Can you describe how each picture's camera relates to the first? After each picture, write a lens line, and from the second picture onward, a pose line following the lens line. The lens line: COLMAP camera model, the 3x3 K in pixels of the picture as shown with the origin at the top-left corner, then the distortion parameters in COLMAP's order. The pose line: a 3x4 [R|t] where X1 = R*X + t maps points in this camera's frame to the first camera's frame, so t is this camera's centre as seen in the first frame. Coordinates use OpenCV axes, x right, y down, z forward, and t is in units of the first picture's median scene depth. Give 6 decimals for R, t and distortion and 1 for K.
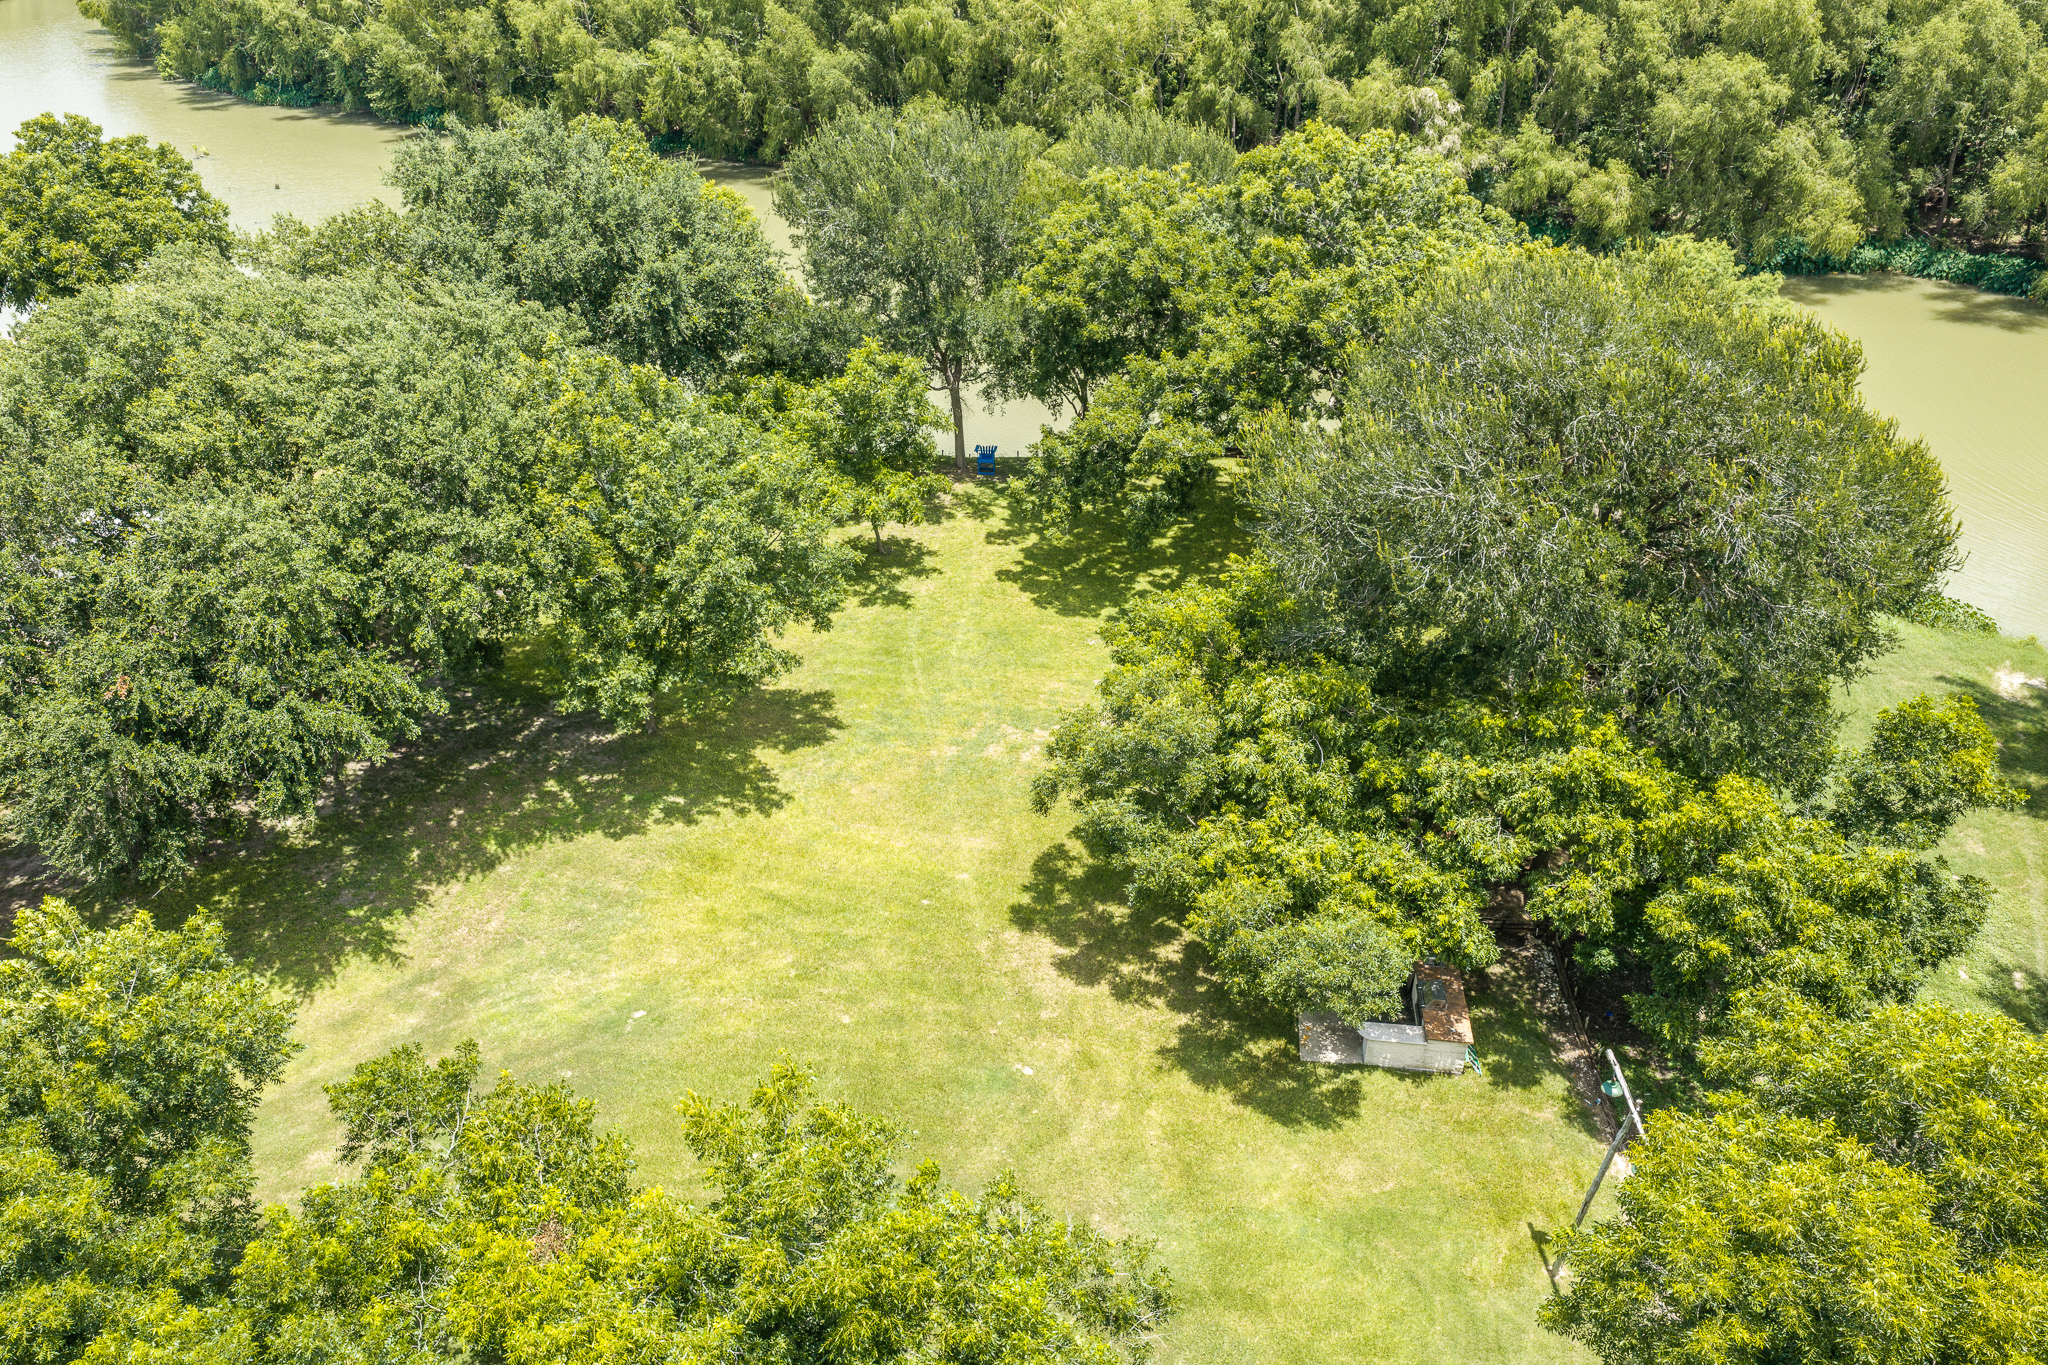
lens RADIAL K [[1713.8, 0, 1017.9], [0, 1713.8, 687.1], [0, 0, 1]] dist [0.002823, 0.028658]
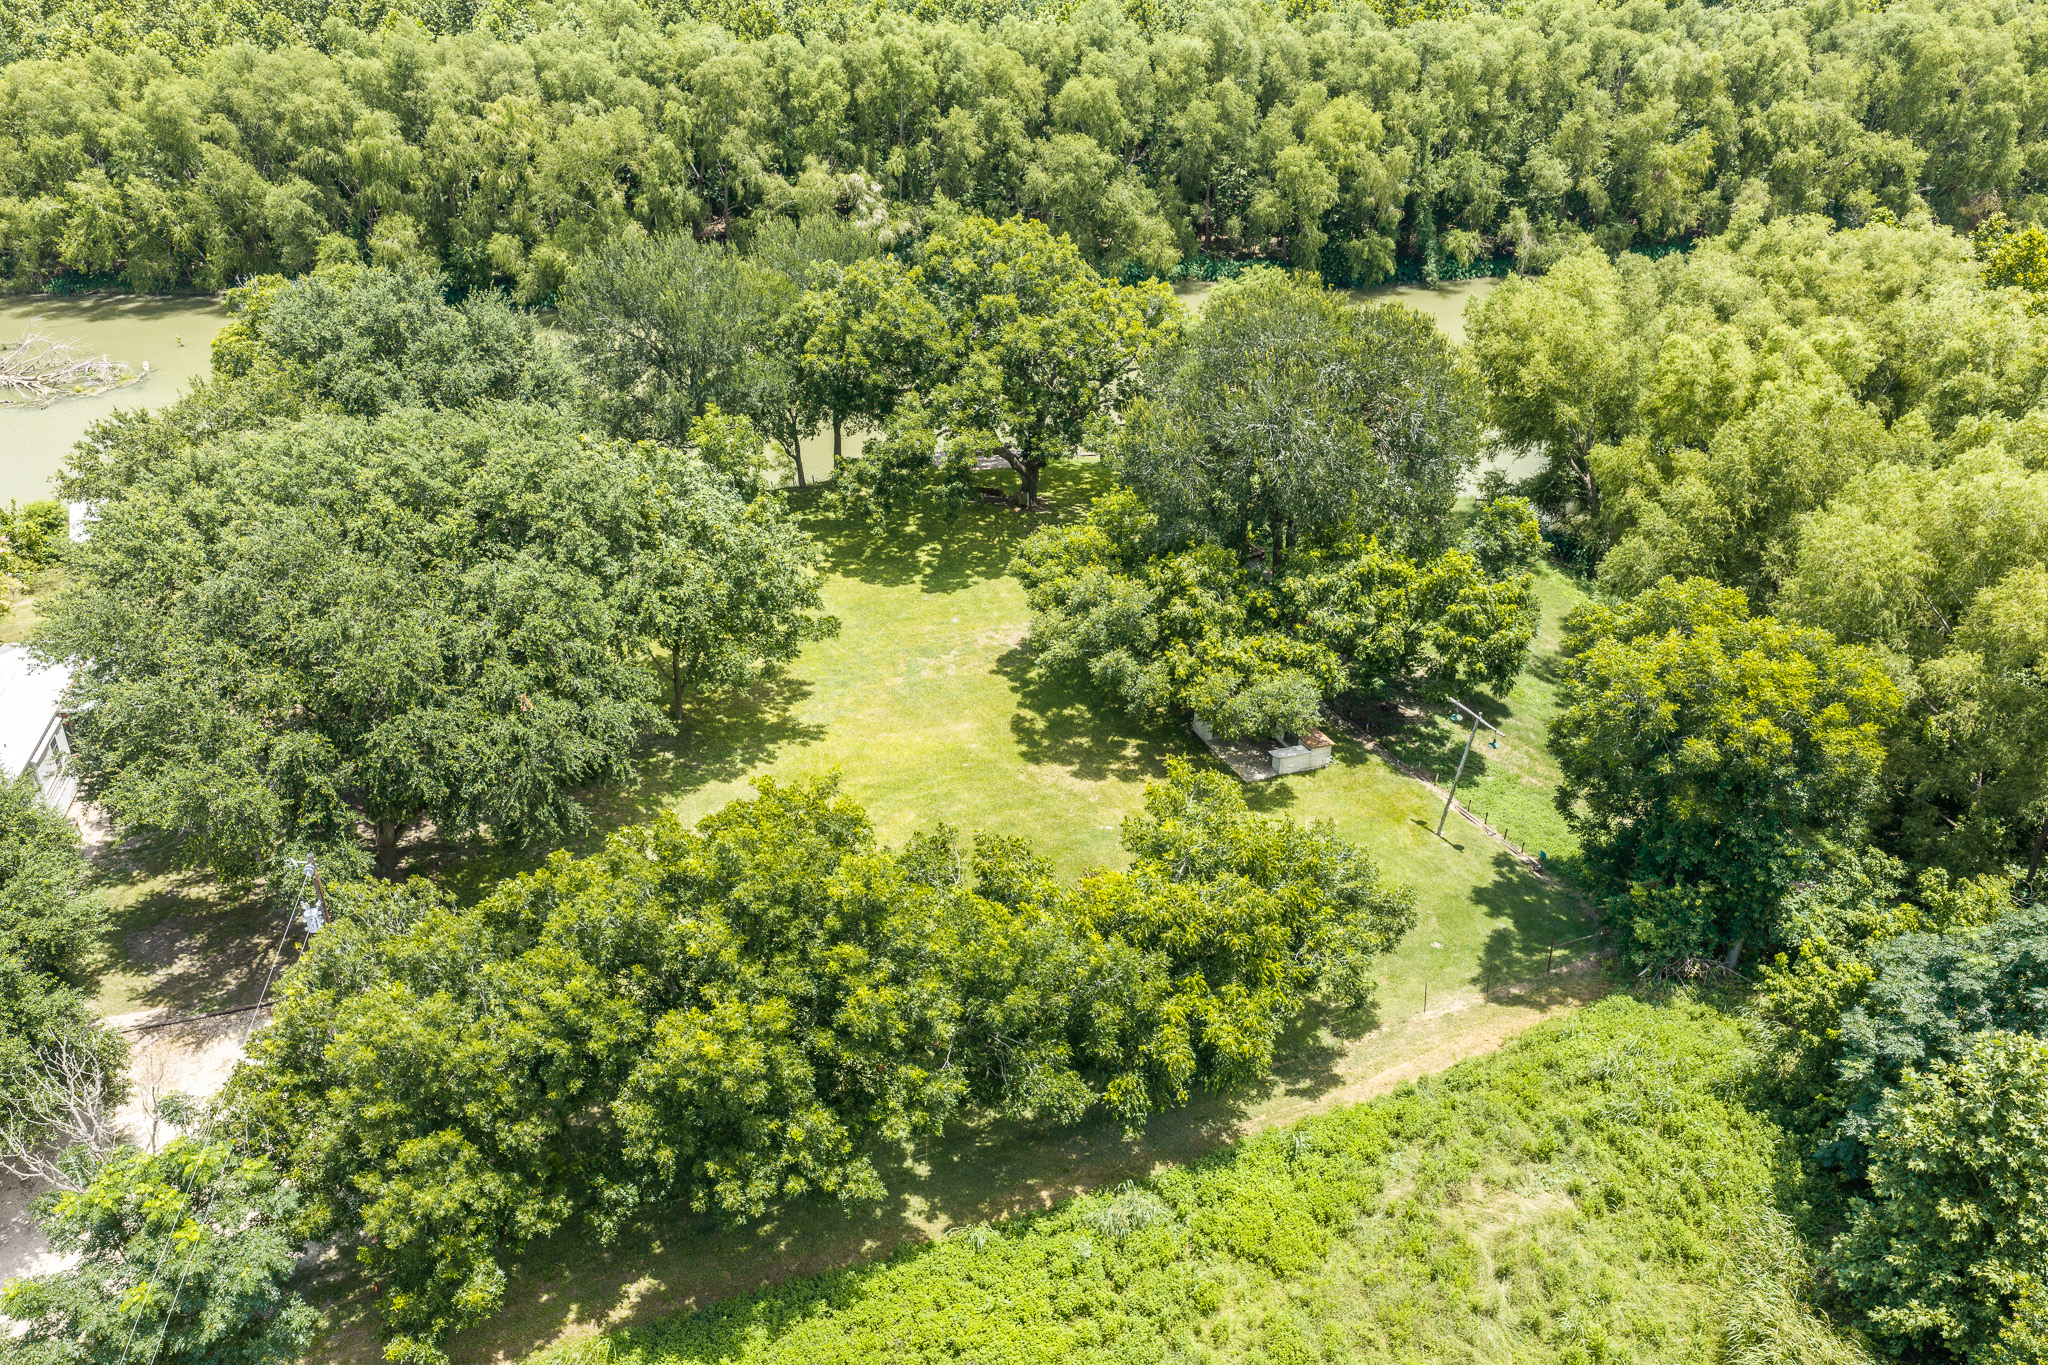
lens RADIAL K [[1713.8, 0, 1036.7], [0, 1713.8, 674.3], [0, 0, 1]] dist [0.002823, 0.028658]
pose [[0.875641, -0.209187, 0.435308, -0.285188], [0.225828, 0.974069, 0.013827, 0.019908], [-0.426913, 0.086197, 0.900175, -0.162293]]
